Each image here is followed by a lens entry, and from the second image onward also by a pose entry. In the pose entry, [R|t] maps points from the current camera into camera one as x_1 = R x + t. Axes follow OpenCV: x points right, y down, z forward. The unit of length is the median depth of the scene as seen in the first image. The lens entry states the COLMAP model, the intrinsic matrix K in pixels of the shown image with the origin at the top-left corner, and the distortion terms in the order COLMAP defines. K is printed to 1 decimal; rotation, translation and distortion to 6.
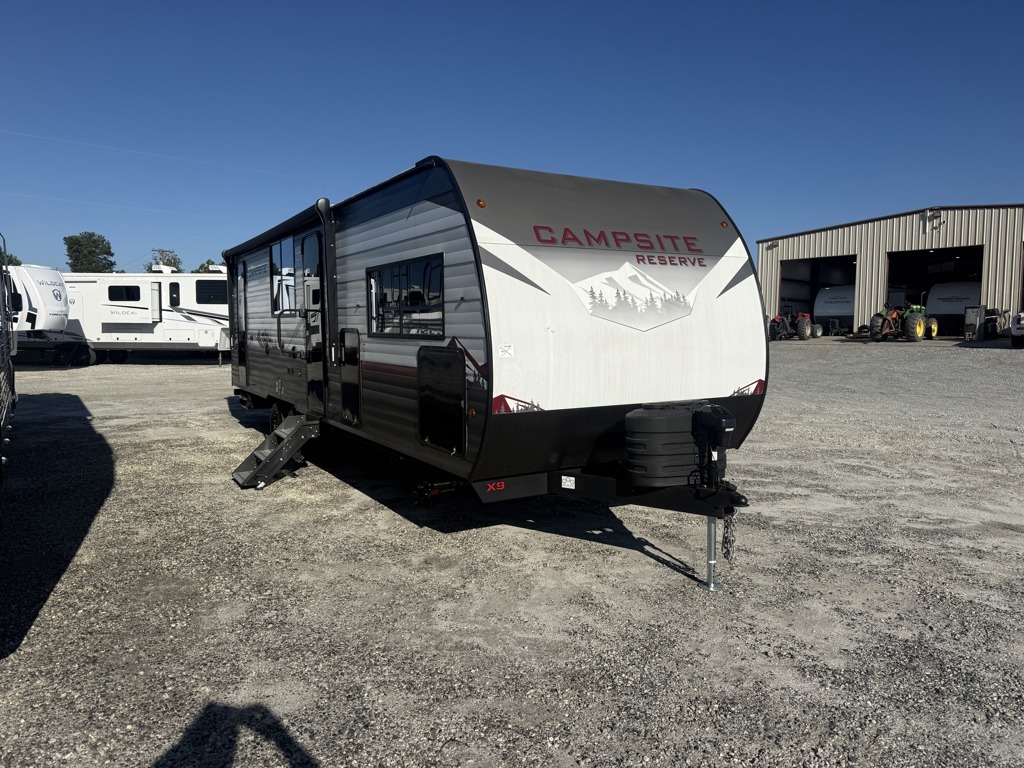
lens RADIAL K [[720.8, 0, 512.0], [0, 720.8, 384.0], [0, 0, 1]] dist [0.084624, -0.113461]
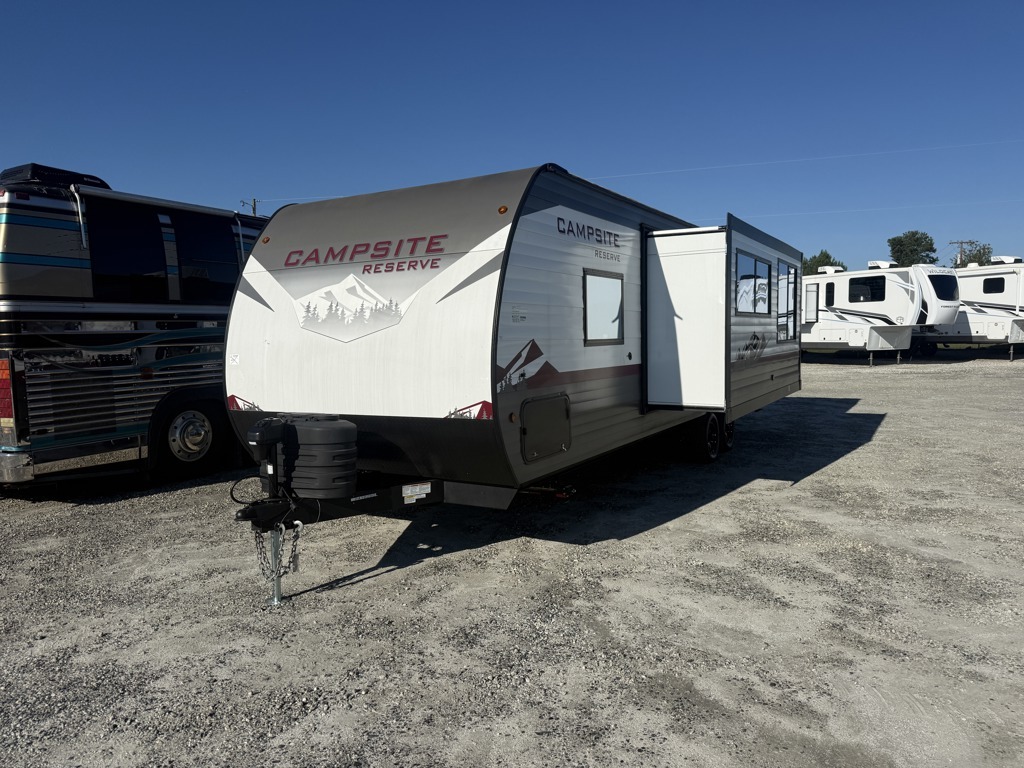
lens RADIAL K [[720.8, 0, 512.0], [0, 720.8, 384.0], [0, 0, 1]] dist [0.084624, -0.113461]
pose [[0.478009, 0.049126, -0.876980, 1.114379], [-0.045324, 0.998484, 0.031228, -0.054827], [0.877185, 0.024821, 0.479511, 0.688827]]
